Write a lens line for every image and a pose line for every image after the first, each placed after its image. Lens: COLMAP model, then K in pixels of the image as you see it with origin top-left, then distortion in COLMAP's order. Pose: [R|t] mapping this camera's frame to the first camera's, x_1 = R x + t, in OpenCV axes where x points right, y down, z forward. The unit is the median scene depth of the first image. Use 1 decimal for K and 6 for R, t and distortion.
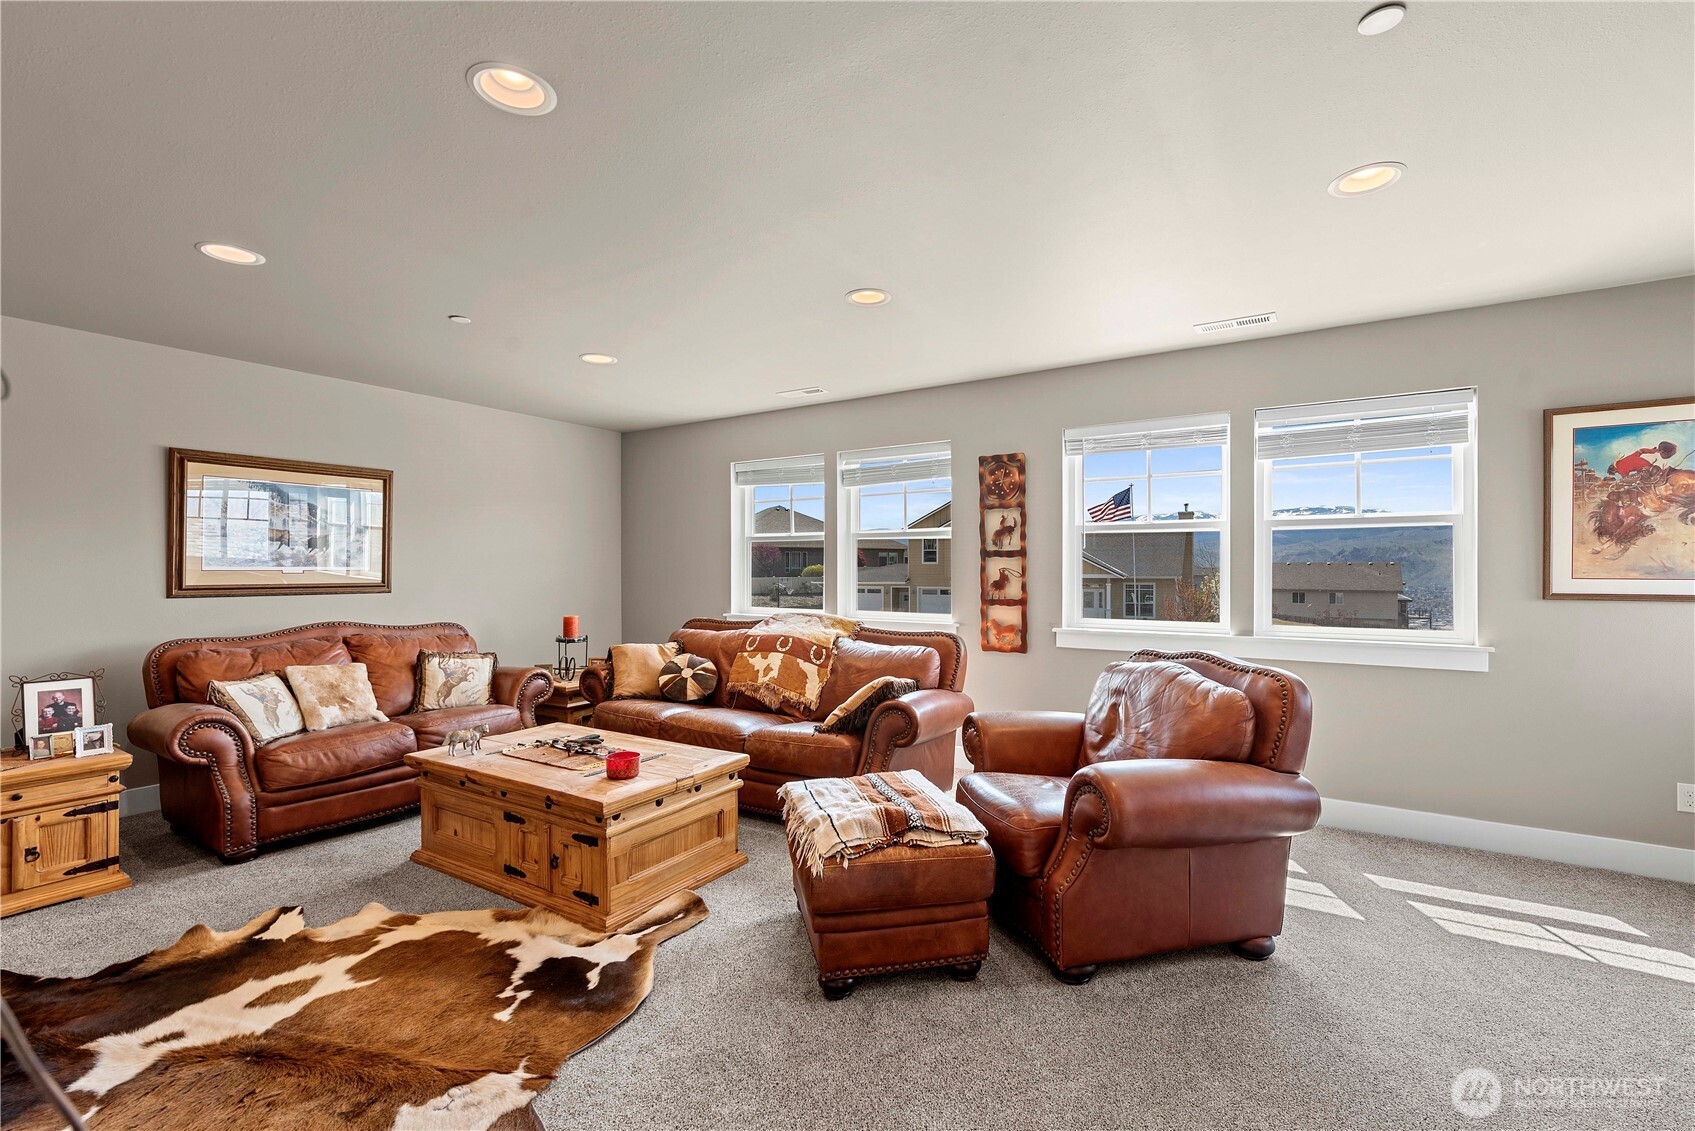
lens RADIAL K [[740.0, 0, 864.6], [0, 740.0, 566.4], [0, 0, 1]] dist [0.004608, -0.001313]
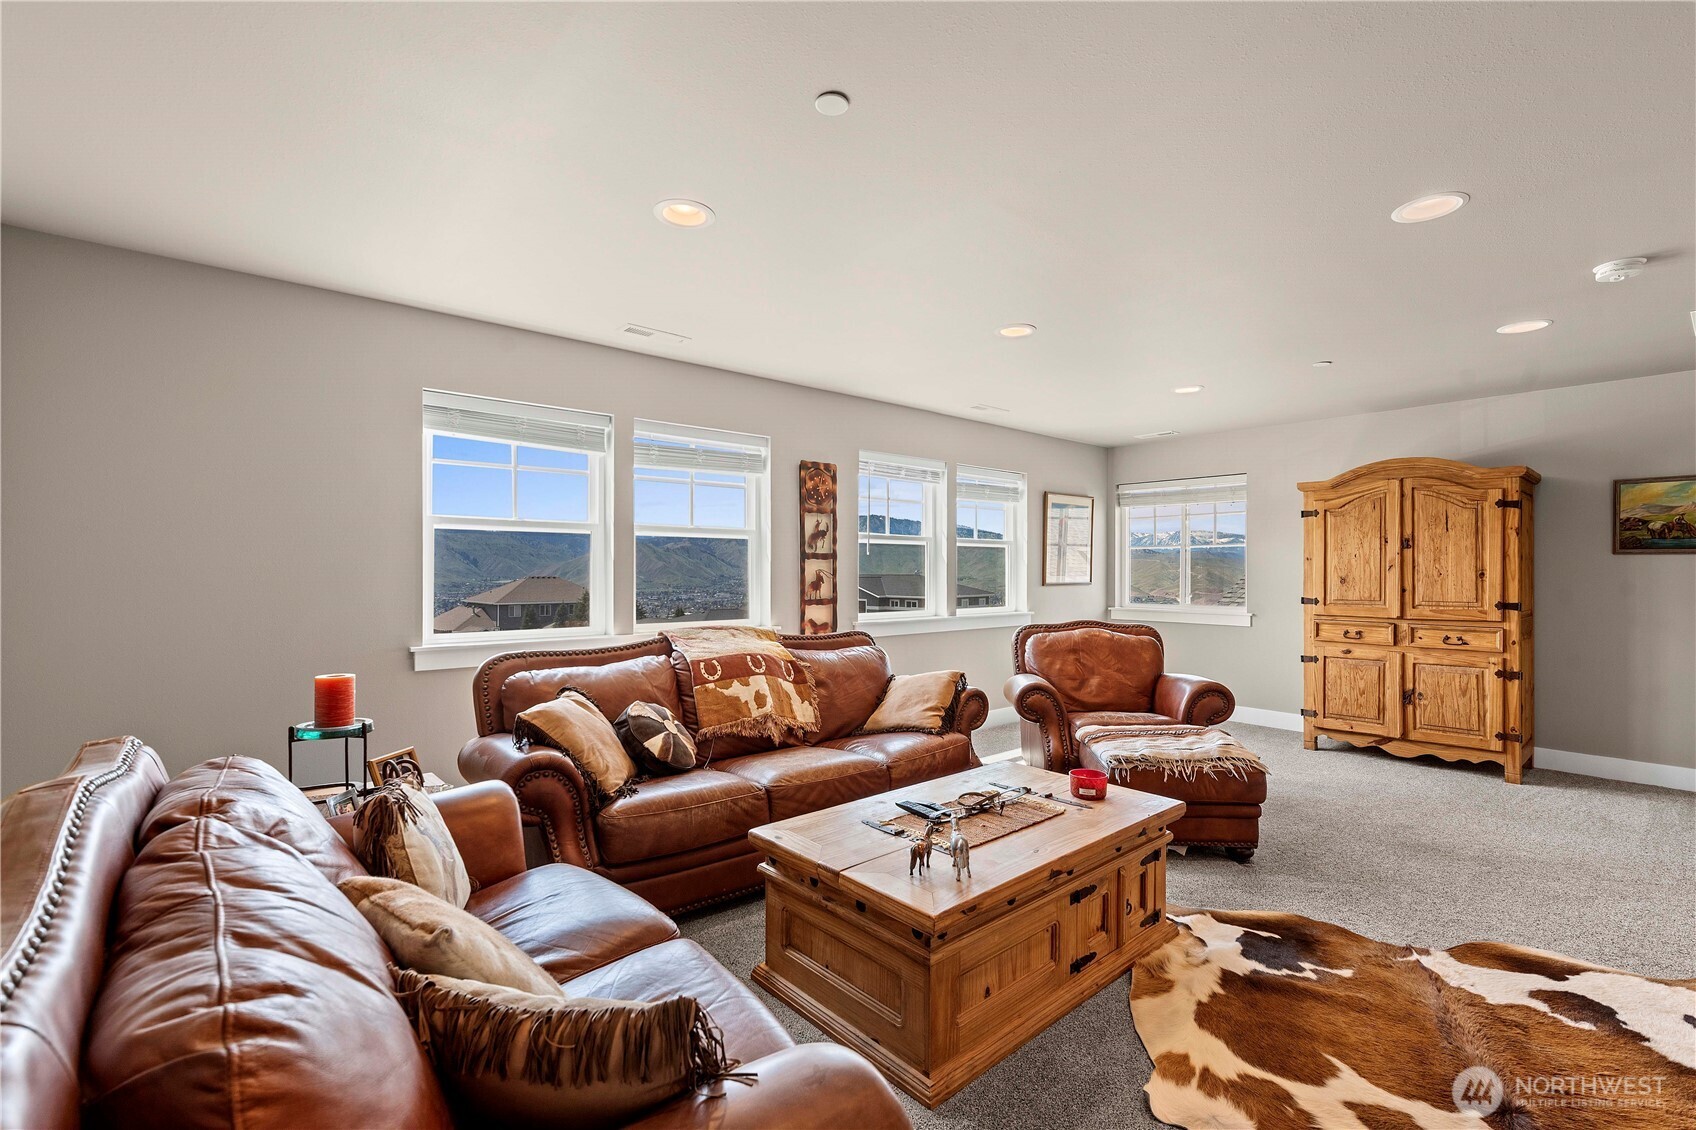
lens RADIAL K [[740.4, 0, 864.0], [0, 740.4, 567.5], [0, 0, 1]] dist [0.004608, -0.001313]
pose [[0.287519, 0.000388, 0.957775, -0.817054], [-0.000569, 1.000000, -0.000234, -0.000389], [-0.957775, -0.000478, 0.287520, 0.636121]]
